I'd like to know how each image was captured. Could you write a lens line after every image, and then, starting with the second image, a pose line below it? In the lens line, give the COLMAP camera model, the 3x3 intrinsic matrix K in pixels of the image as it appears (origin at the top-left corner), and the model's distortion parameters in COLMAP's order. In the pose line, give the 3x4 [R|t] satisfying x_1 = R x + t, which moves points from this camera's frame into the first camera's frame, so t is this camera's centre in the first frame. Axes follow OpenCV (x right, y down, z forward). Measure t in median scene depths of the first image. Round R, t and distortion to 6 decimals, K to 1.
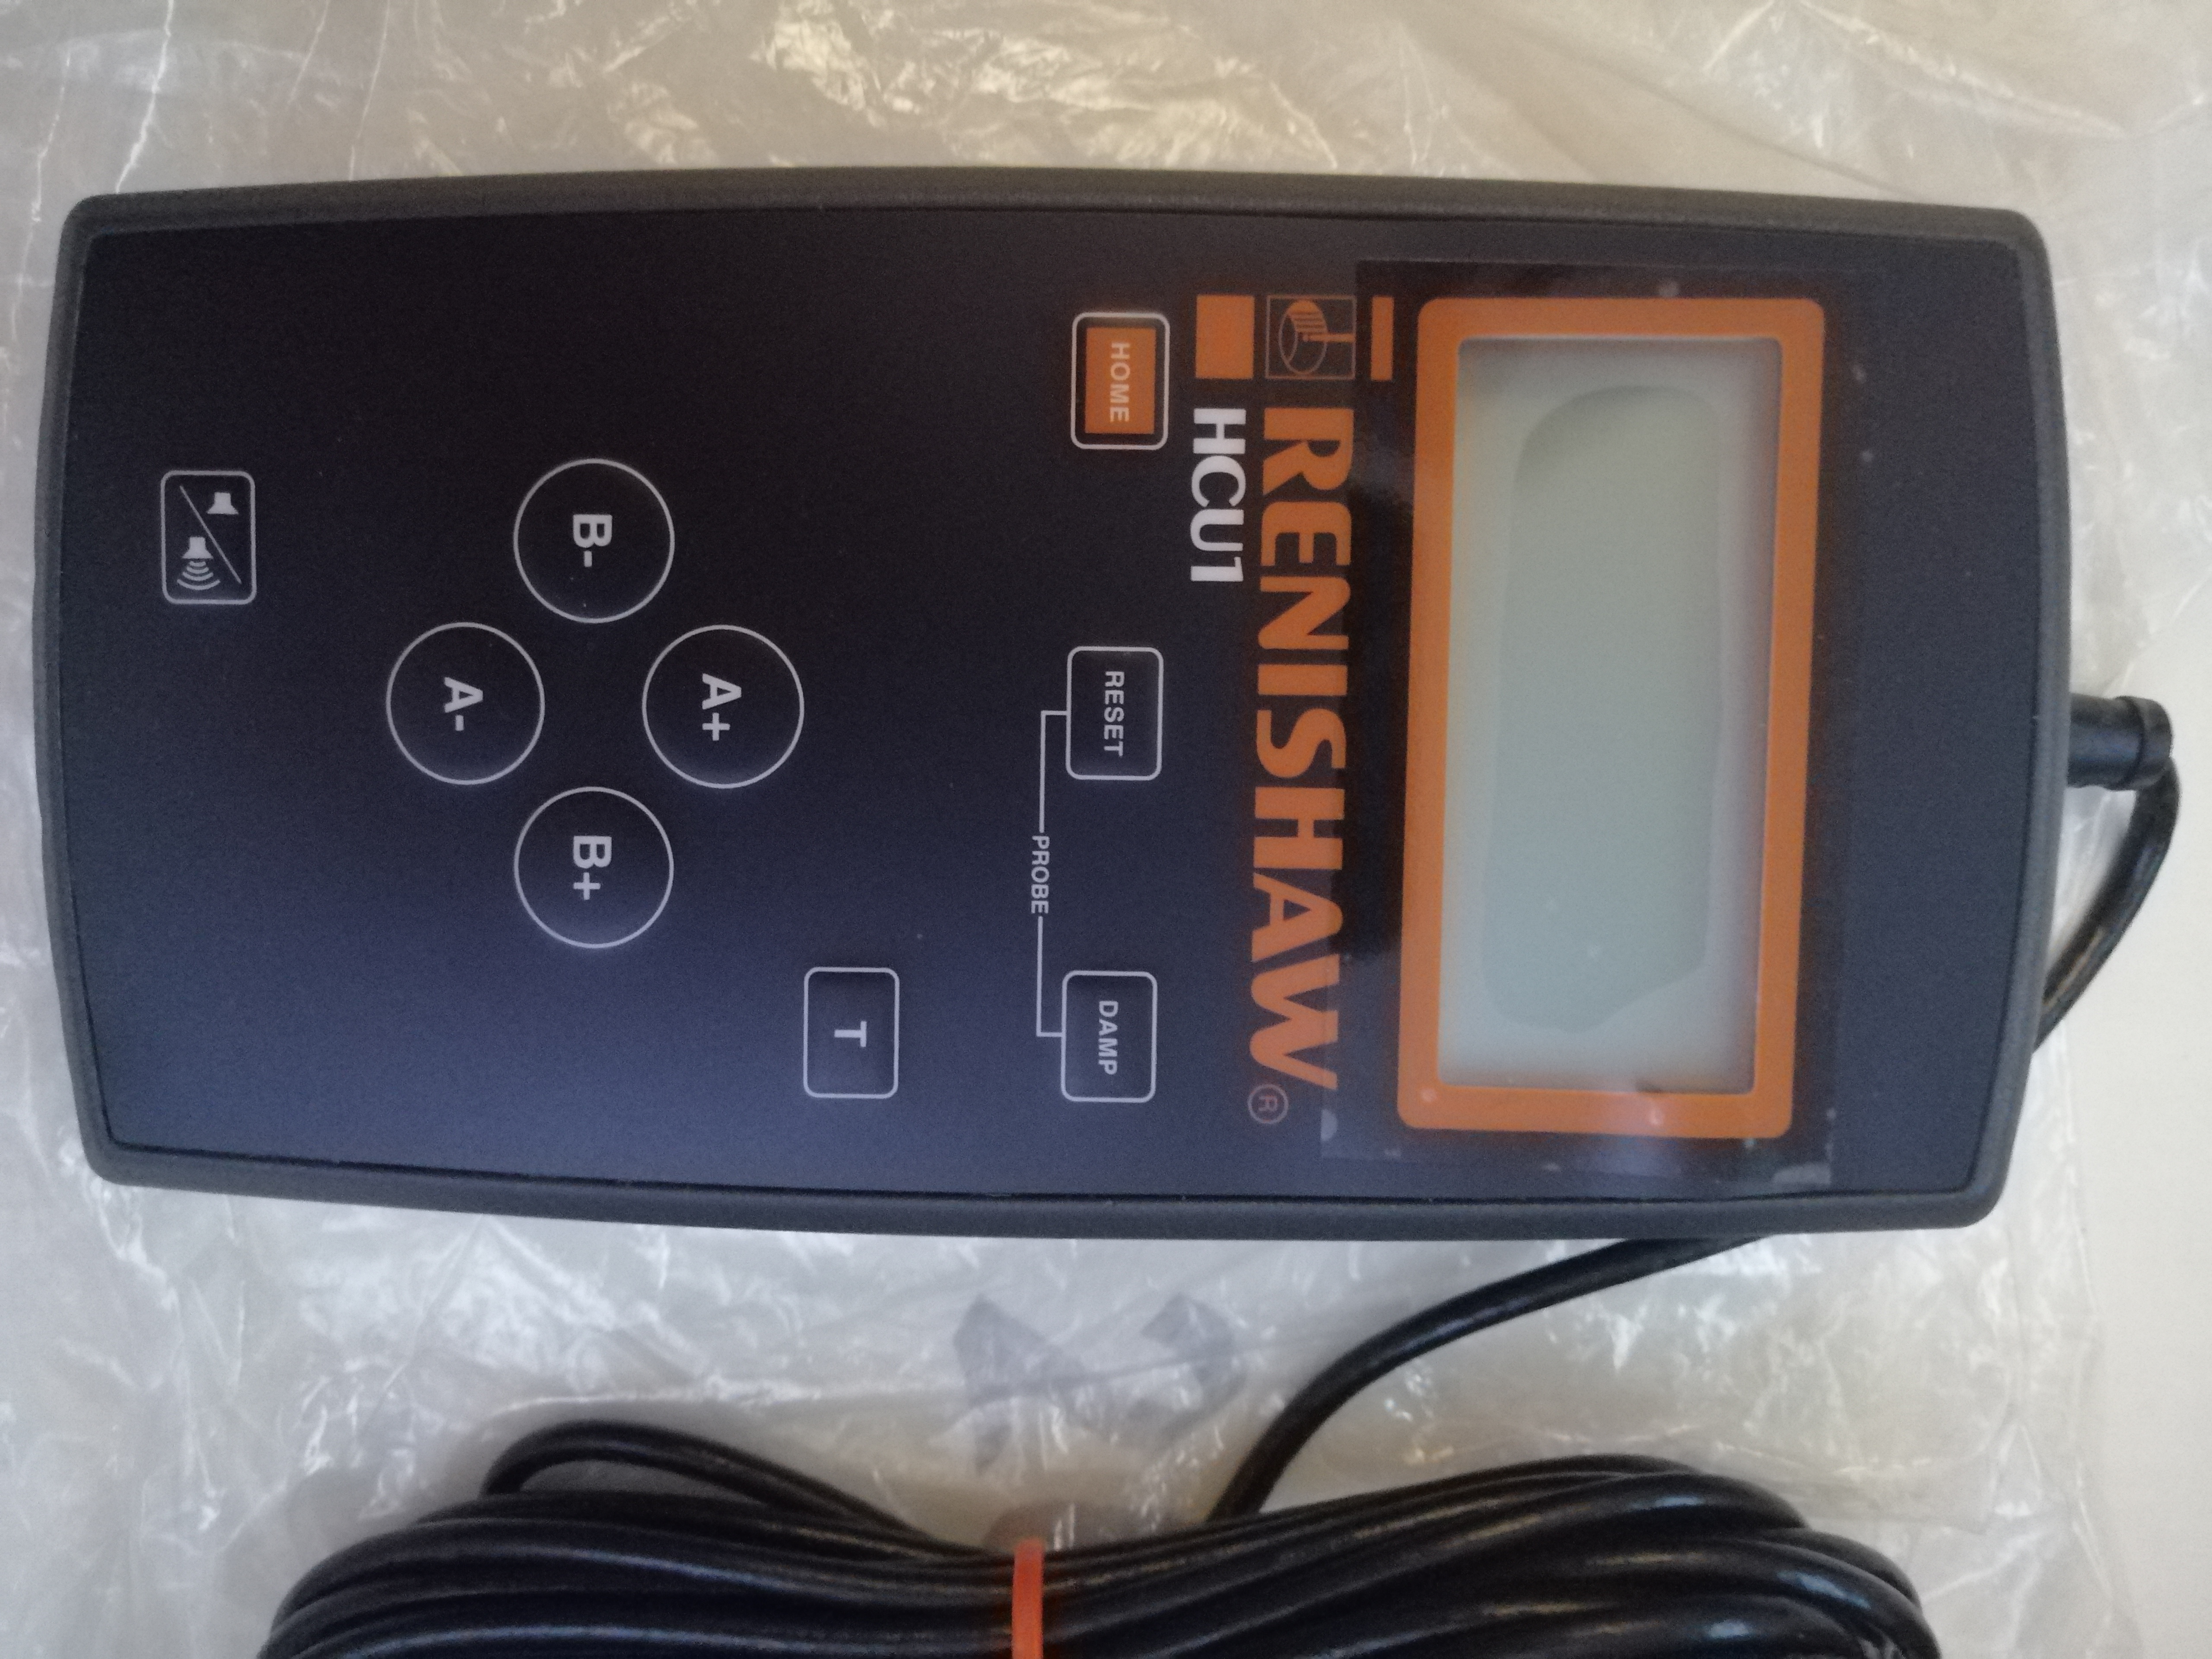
lens RADIAL K [[1772.6, 0, 1102.0], [0, 1772.6, 839.7], [0, 0, 1]] dist [-0.010526, -0.005984]
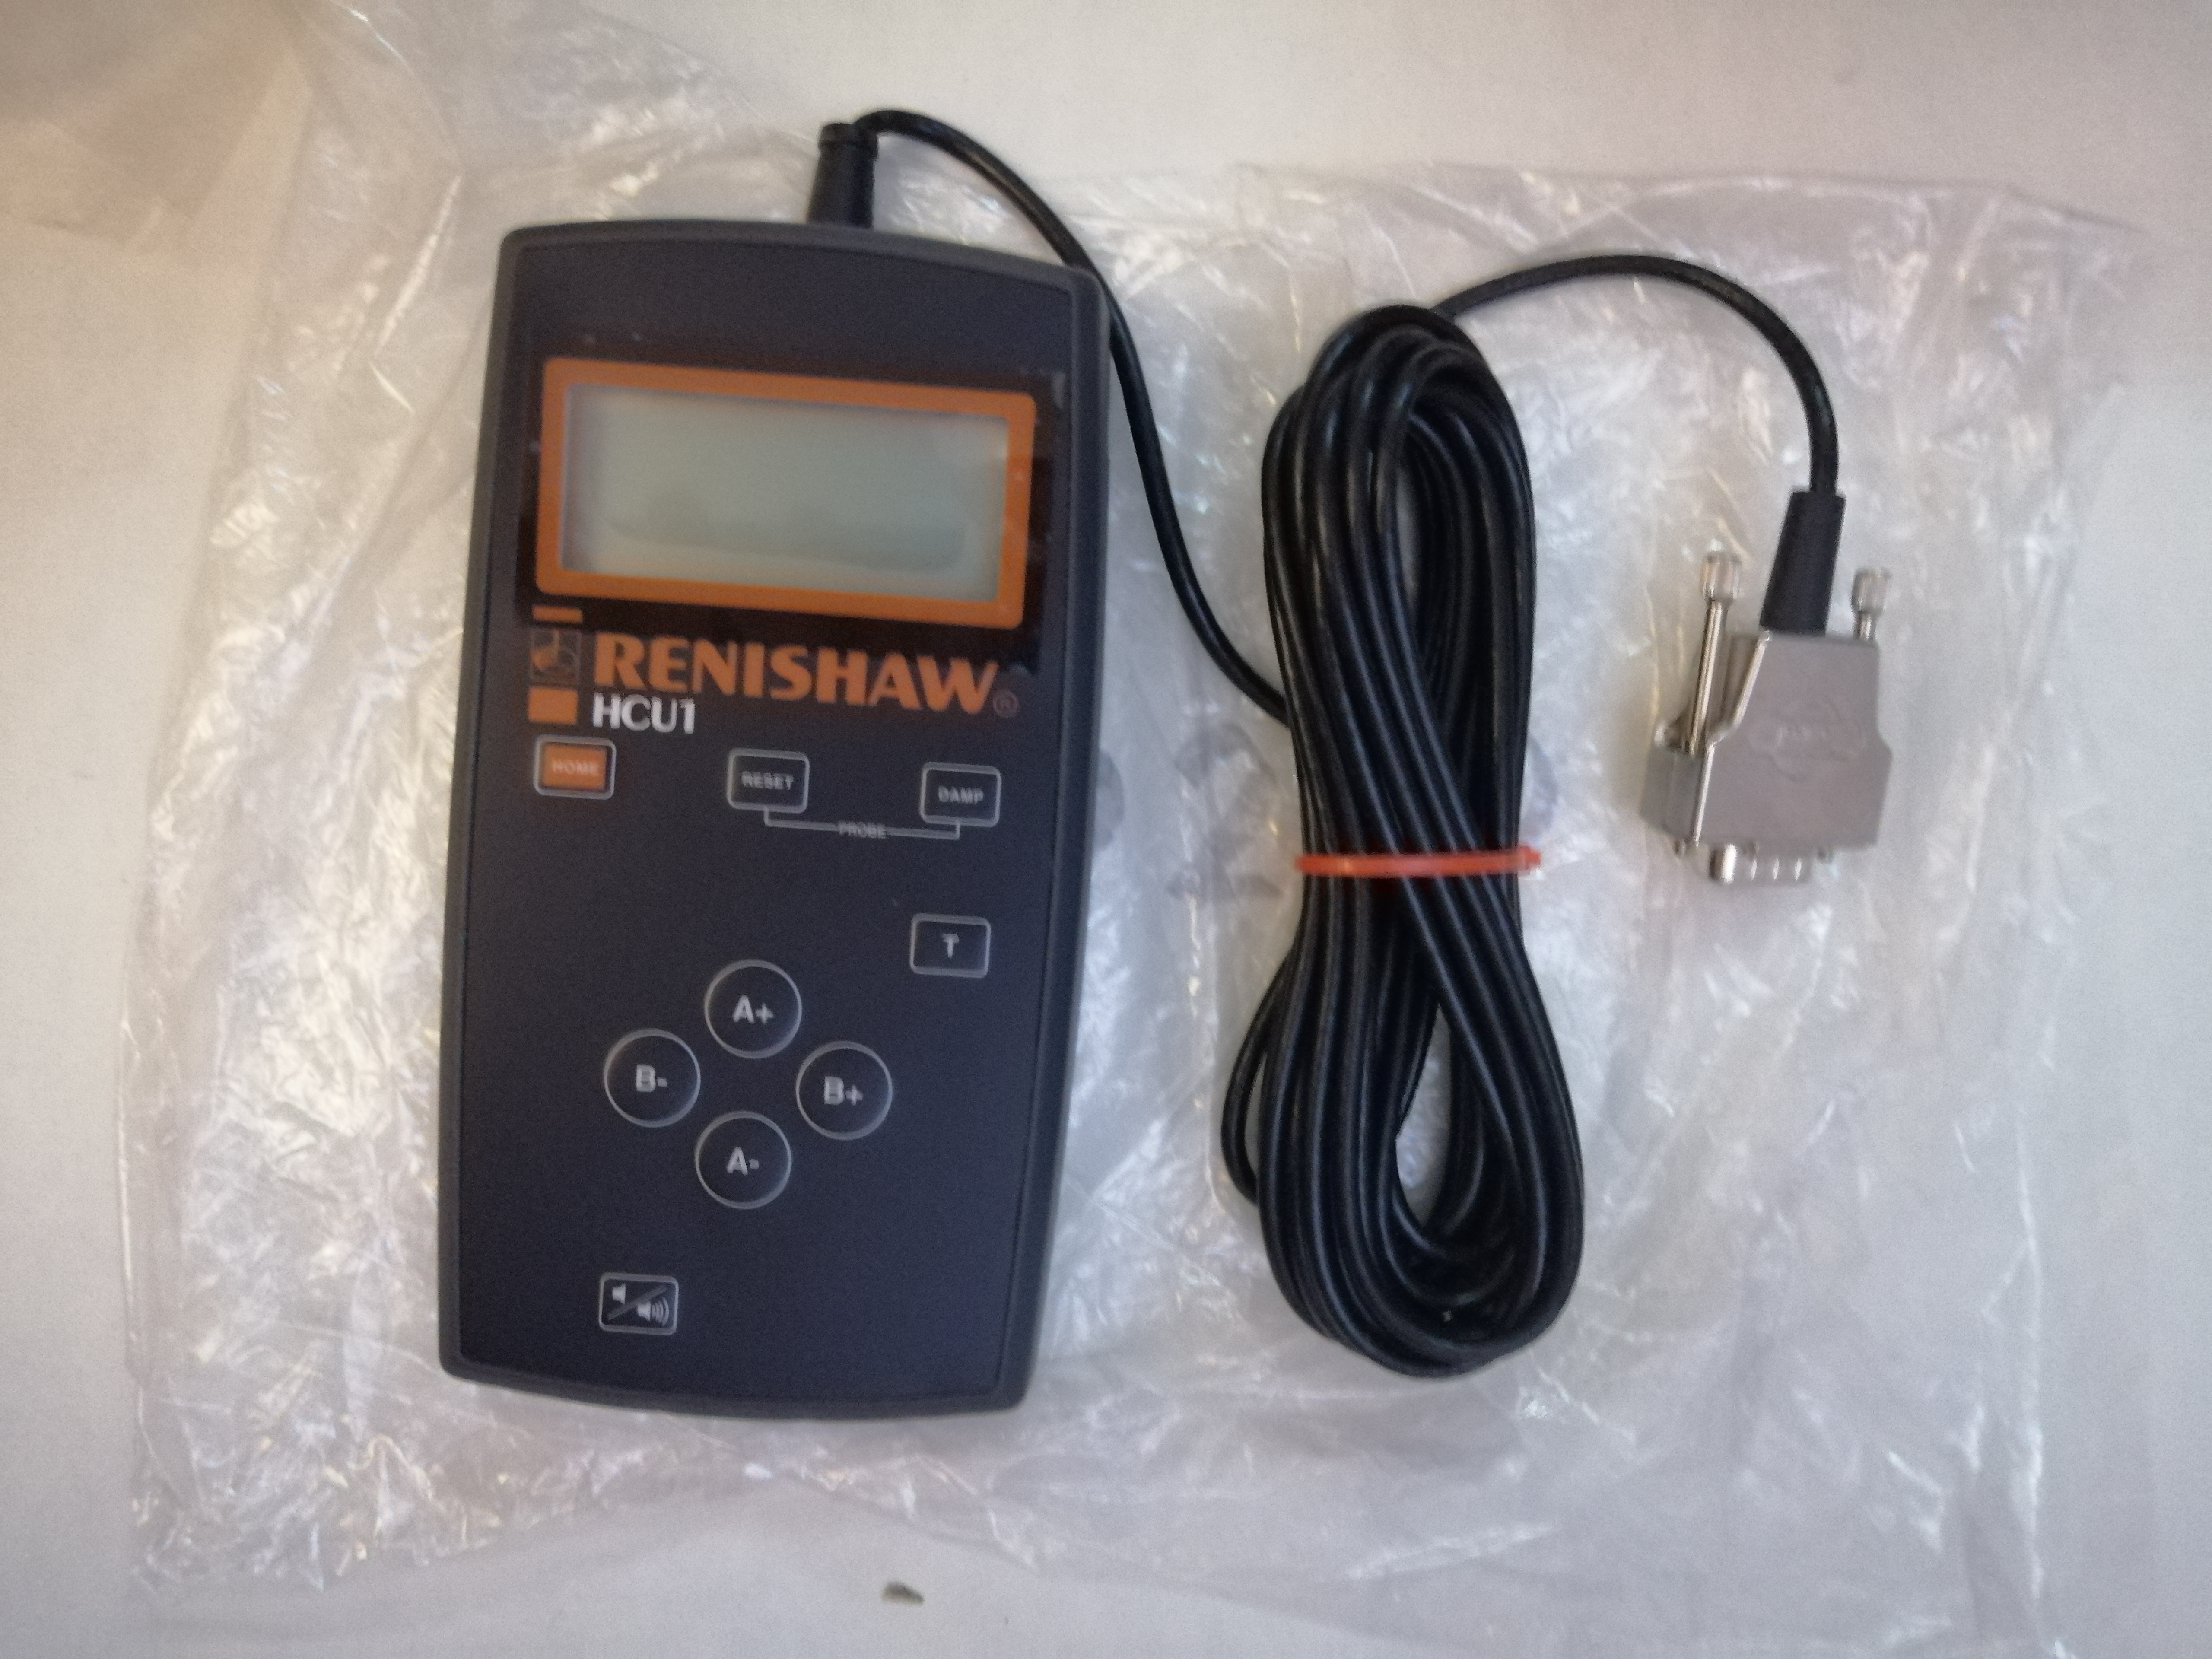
lens RADIAL K [[1772.6, 0, 1102.0], [0, 1772.6, 839.7], [0, 0, 1]] dist [-0.010526, -0.005984]
pose [[0.053205, -0.998572, -0.004733, -0.024699], [0.998509, 0.053258, -0.012013, 0.274443], [0.012248, -0.004087, 0.999917, -0.708692]]
